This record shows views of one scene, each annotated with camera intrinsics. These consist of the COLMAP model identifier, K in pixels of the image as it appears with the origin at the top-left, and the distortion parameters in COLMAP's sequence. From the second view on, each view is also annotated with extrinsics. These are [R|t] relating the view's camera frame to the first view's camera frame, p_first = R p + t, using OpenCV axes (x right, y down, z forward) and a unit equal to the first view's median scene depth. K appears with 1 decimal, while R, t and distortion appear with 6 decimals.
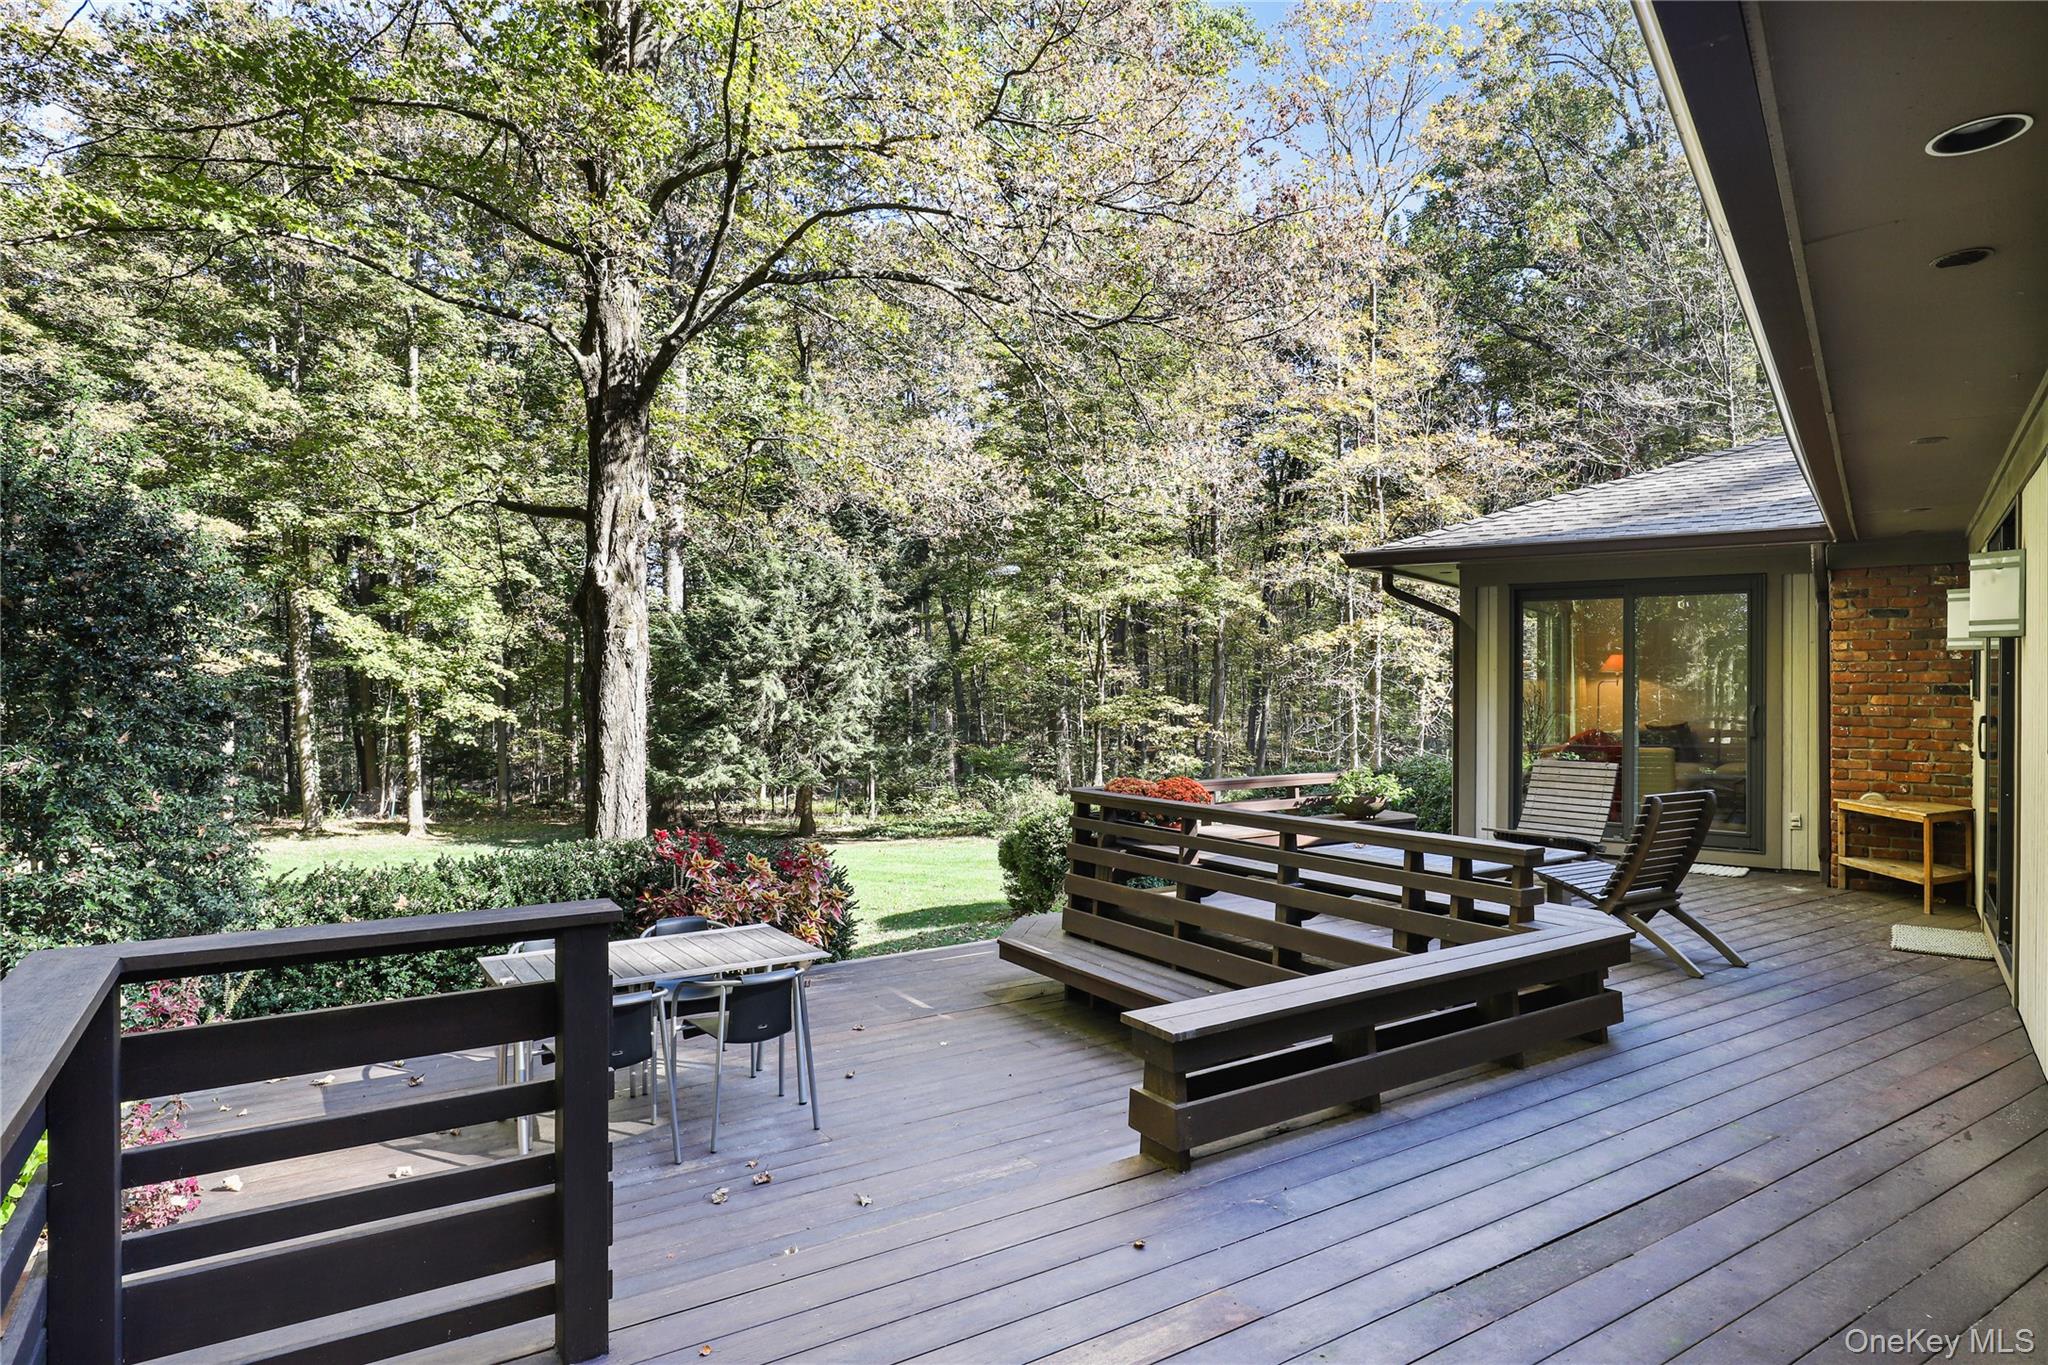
lens RADIAL K [[1145.7, 0, 1024.0], [0, 1145.7, 682.5], [0, 0, 1]] dist [-0.018080, -0.000189]
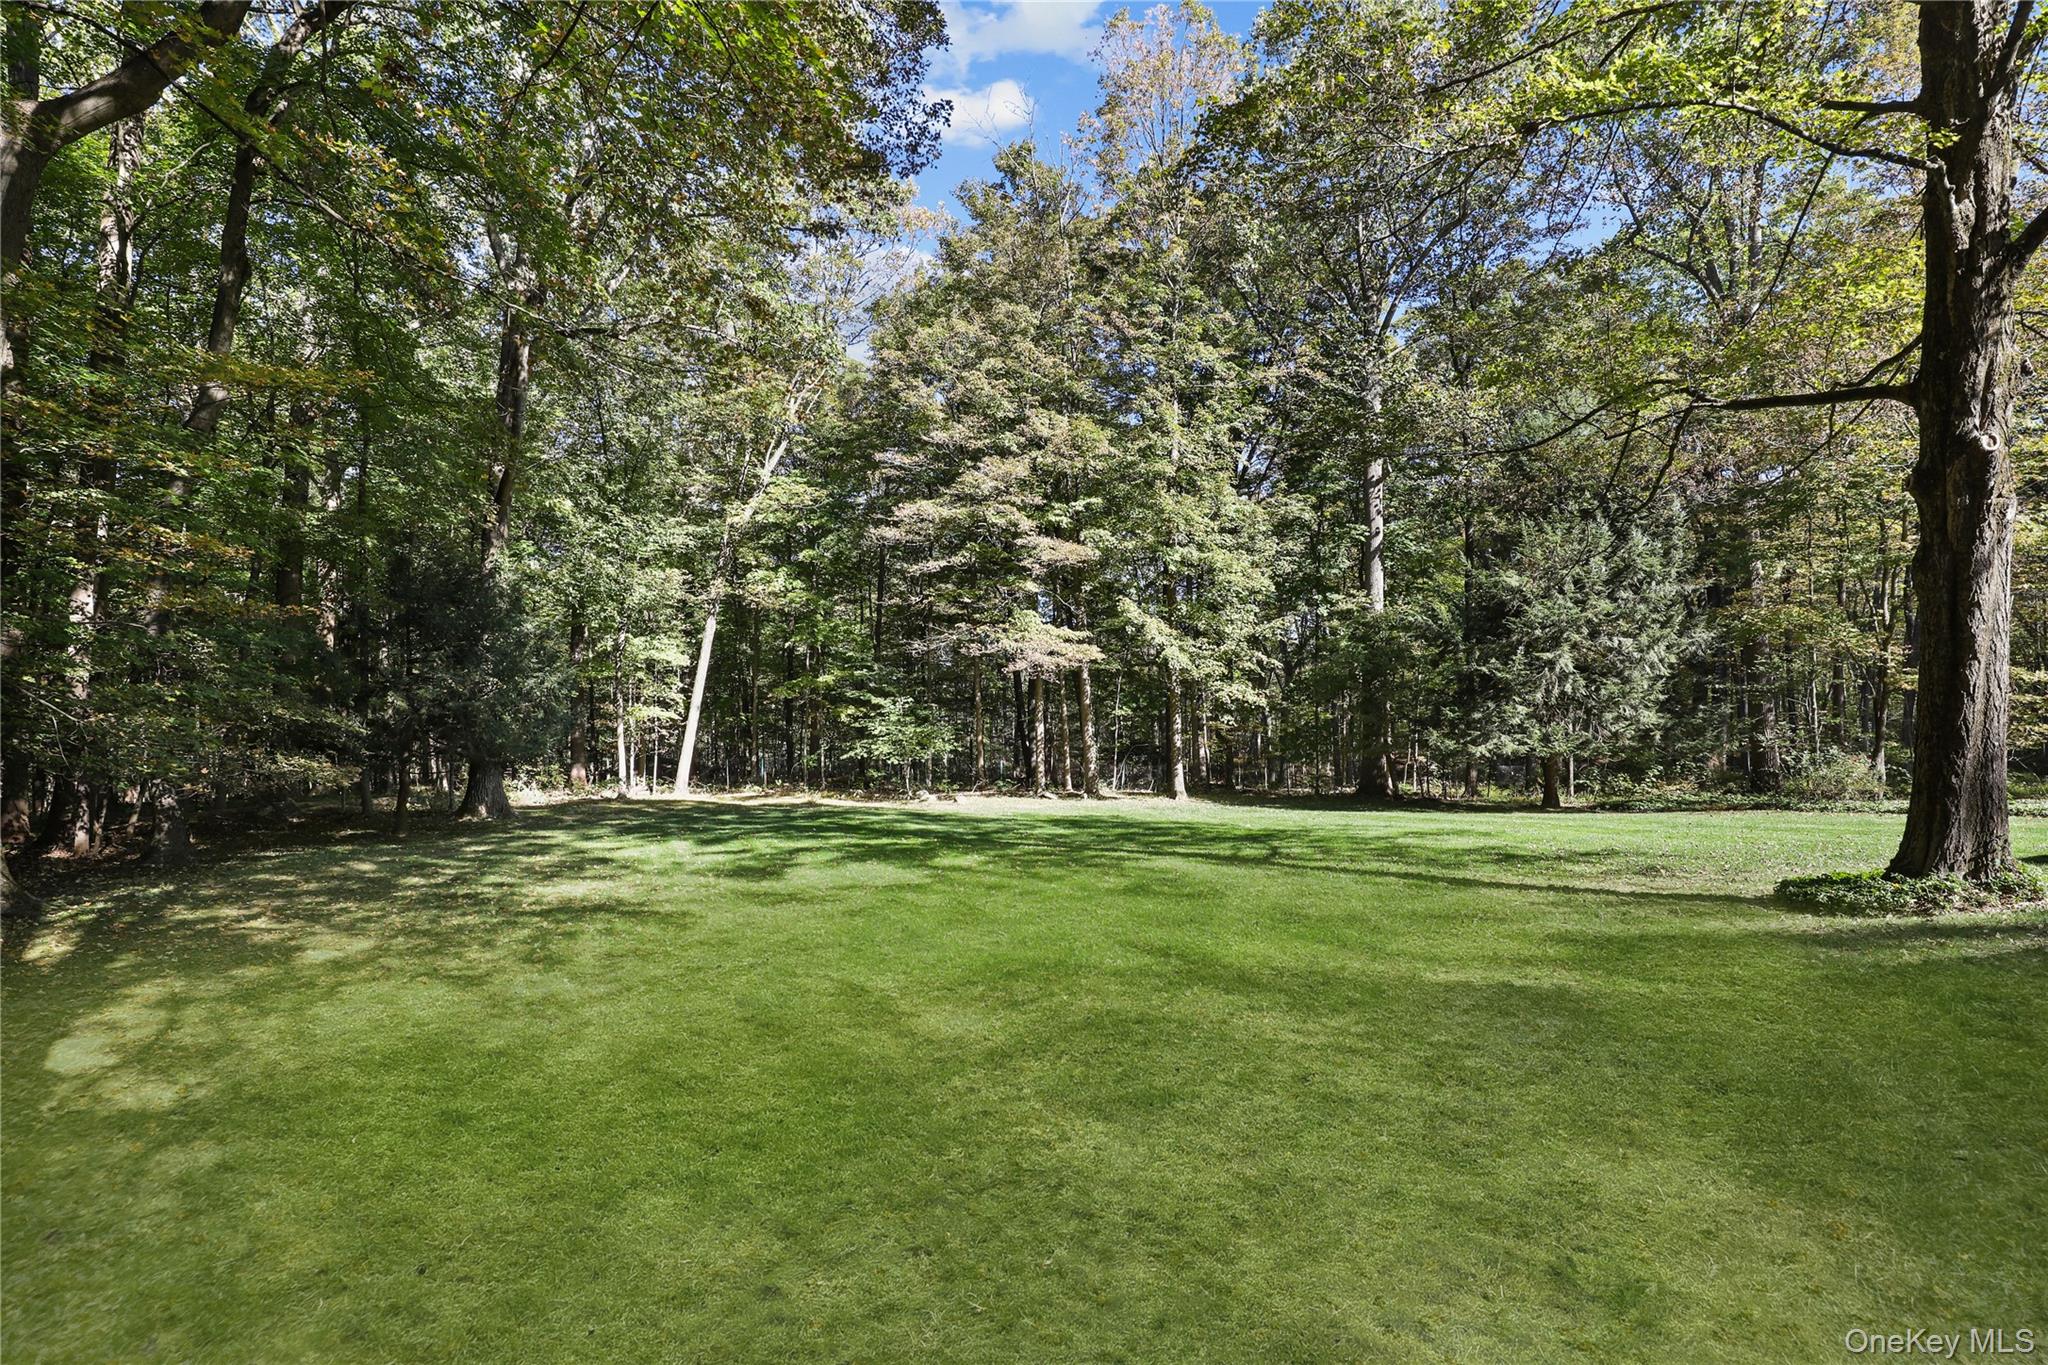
lens RADIAL K [[975.1, 0, 1022.6], [0, 975.1, 712.5], [0, 0, 1]] dist [-0.001106, -0.000116]
pose [[0.898646, -0.011109, -0.438534, -0.269149], [0.014510, 0.999885, 0.004407, 0.040264], [0.438434, -0.010323, 0.898704, -0.013830]]
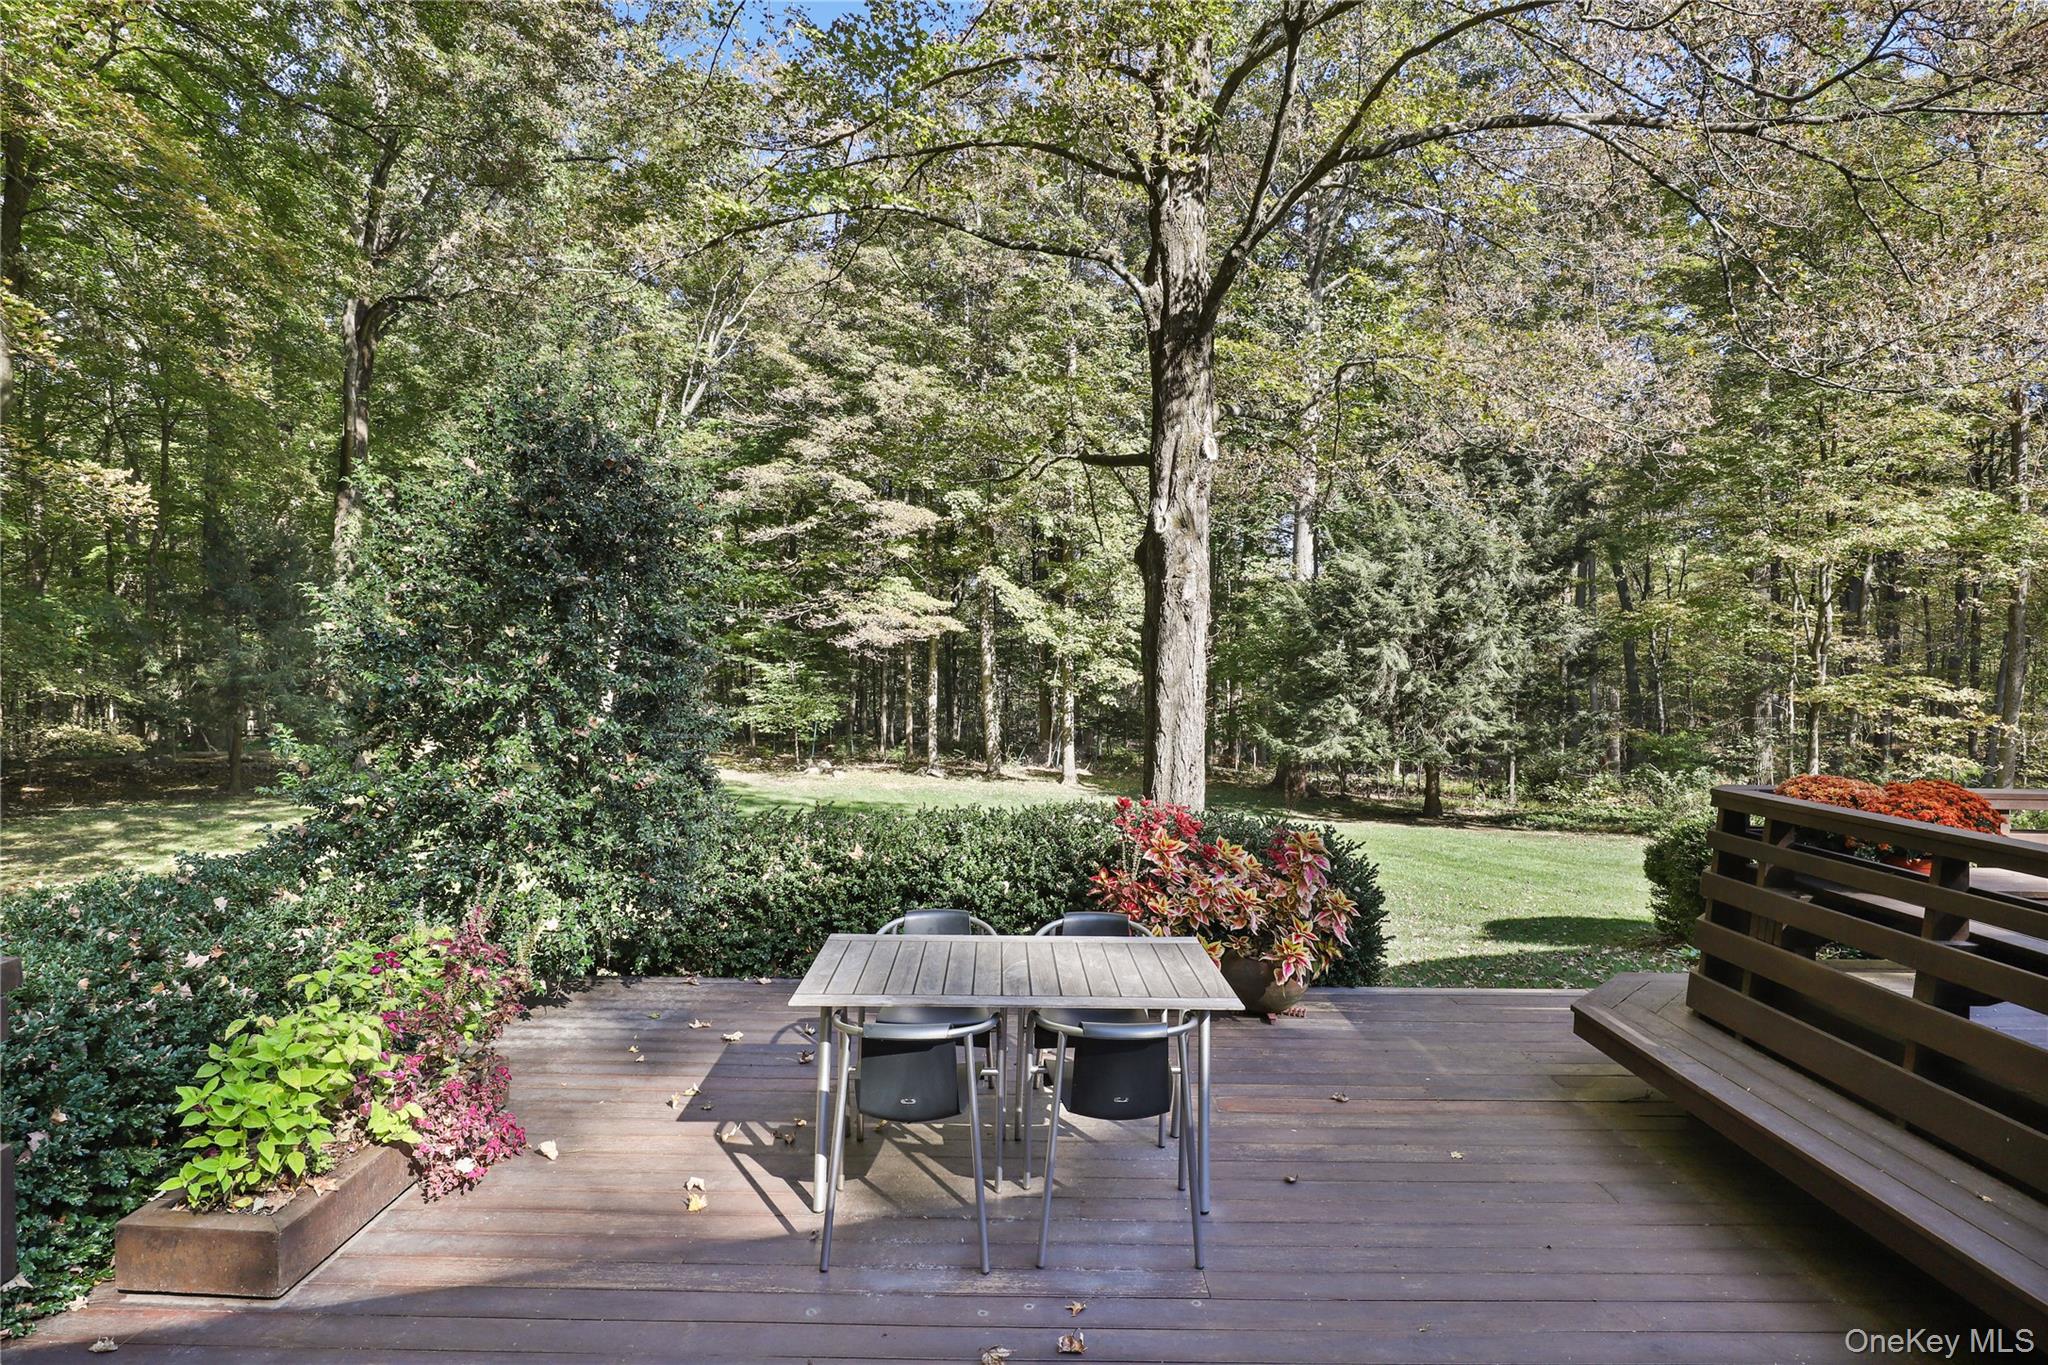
lens RADIAL K [[1111.0, 0, 1015.7], [0, 1111.0, 695.7], [0, 0, 1]] dist [-0.015198, 0.000103]
pose [[0.842332, 0.034486, -0.537855, 0.009407], [-0.015963, 0.999109, 0.039061, 0.005710], [0.538723, -0.024317, 0.842132, 0.063069]]
